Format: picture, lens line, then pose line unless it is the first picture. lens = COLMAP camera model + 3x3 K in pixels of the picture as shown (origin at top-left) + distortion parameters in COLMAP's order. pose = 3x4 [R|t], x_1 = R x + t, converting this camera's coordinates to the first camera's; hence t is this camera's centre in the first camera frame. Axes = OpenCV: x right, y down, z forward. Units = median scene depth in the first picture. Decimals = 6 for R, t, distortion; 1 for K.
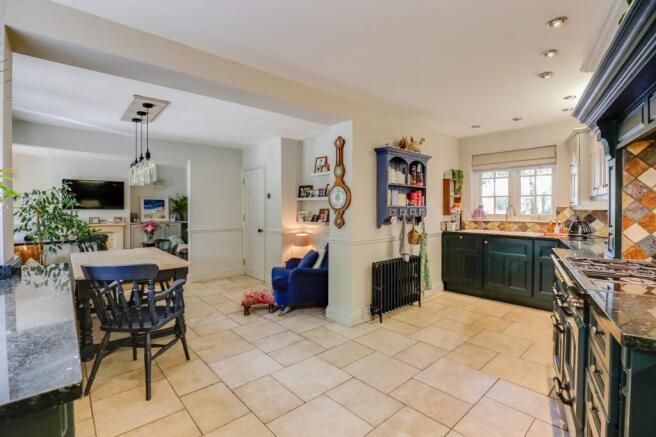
lens RADIAL K [[310.9, 0, 332.6], [0, 310.9, 206.4], [0, 0, 1]] dist [-0.004268, 0.000521]
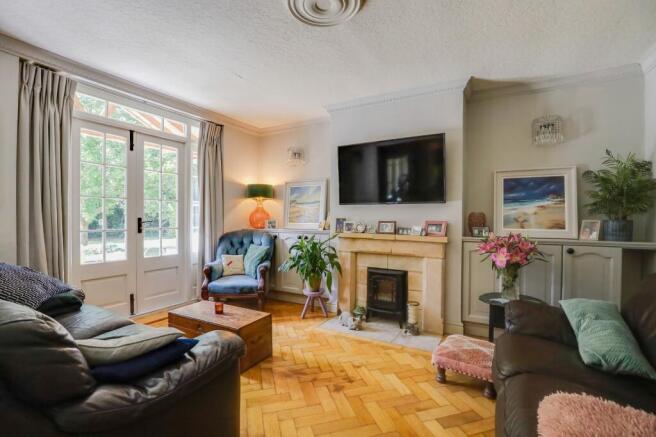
lens RADIAL K [[310.9, 0, 325.7], [0, 310.9, 215.8], [0, 0, 1]] dist [-0.004268, 0.000521]
pose [[0.317231, 0.005726, -0.948331, -0.308206], [-0.001264, 0.999983, 0.005615, 0.022080], [0.948348, -0.000583, 0.317233, 0.661042]]
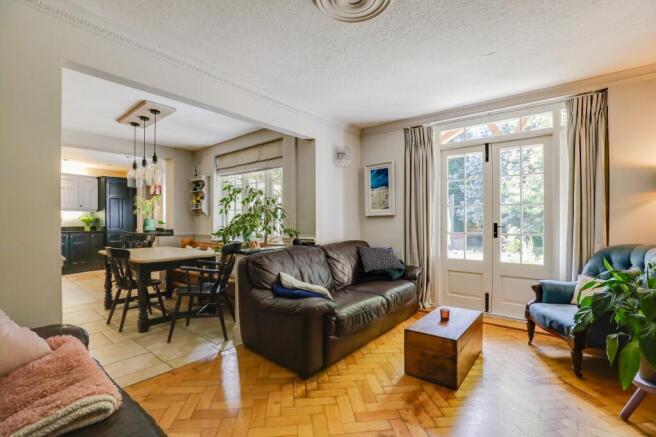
lens RADIAL K [[310.9, 0, 328.5], [0, 310.9, 218.5], [0, 0, 1]] dist [-0.004268, 0.000521]
pose [[-0.990399, 0.004949, -0.138153, -0.578947], [0.006205, 0.999943, -0.008667, 0.024034], [0.138102, -0.009441, -0.990373, 1.109905]]
